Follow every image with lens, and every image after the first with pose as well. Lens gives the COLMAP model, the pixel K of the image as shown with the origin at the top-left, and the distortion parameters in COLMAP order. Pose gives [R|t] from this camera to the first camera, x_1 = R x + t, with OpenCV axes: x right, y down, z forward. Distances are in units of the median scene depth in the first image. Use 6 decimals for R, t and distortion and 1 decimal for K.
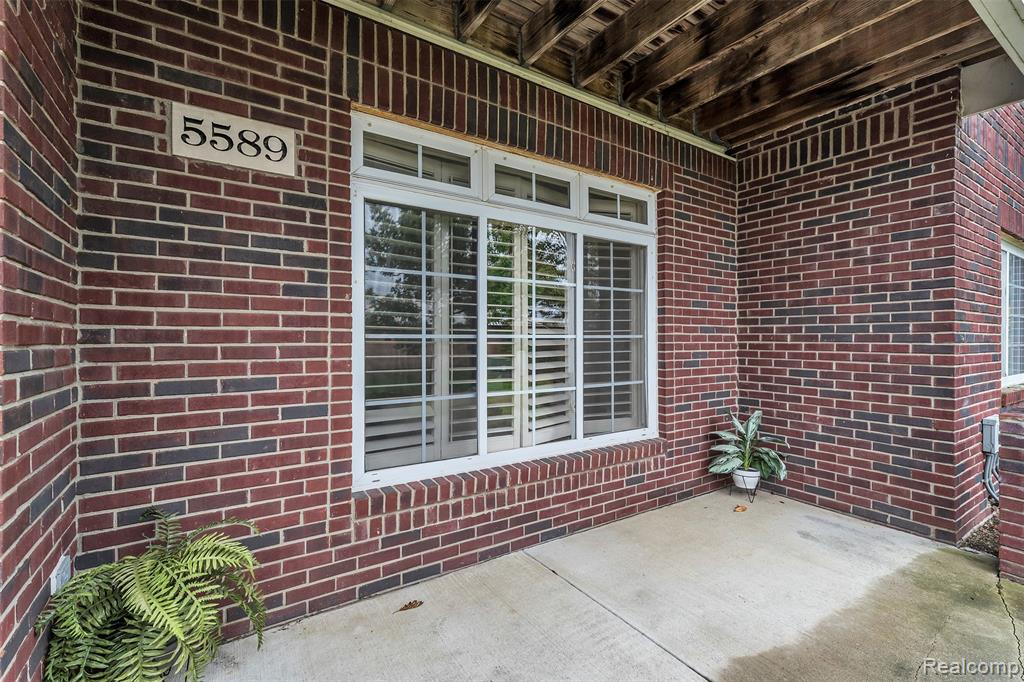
lens RADIAL K [[462.0, 0, 518.2], [0, 462.0, 337.7], [0, 0, 1]] dist [0.002095, 0.000312]
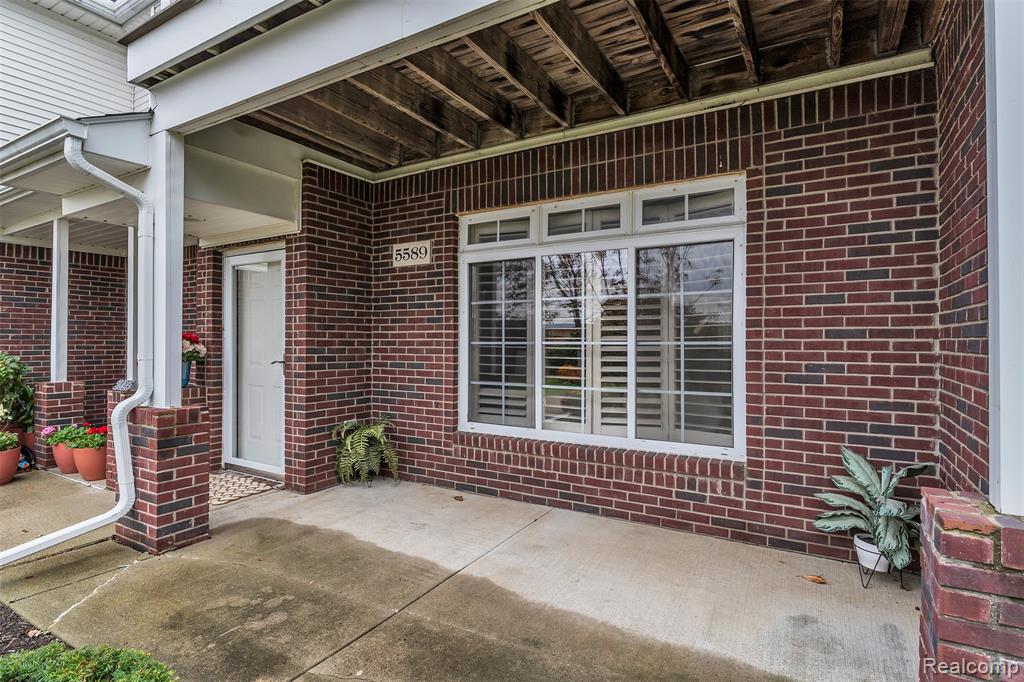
lens RADIAL K [[508.1, 0, 516.0], [0, 508.1, 339.4], [0, 0, 1]] dist [-0.003517, 0.000175]
pose [[0.440266, -0.005087, -0.897853, 1.420962], [0.000197, 0.999984, -0.005569, -0.005937], [0.897867, 0.002275, 0.440260, 0.314831]]
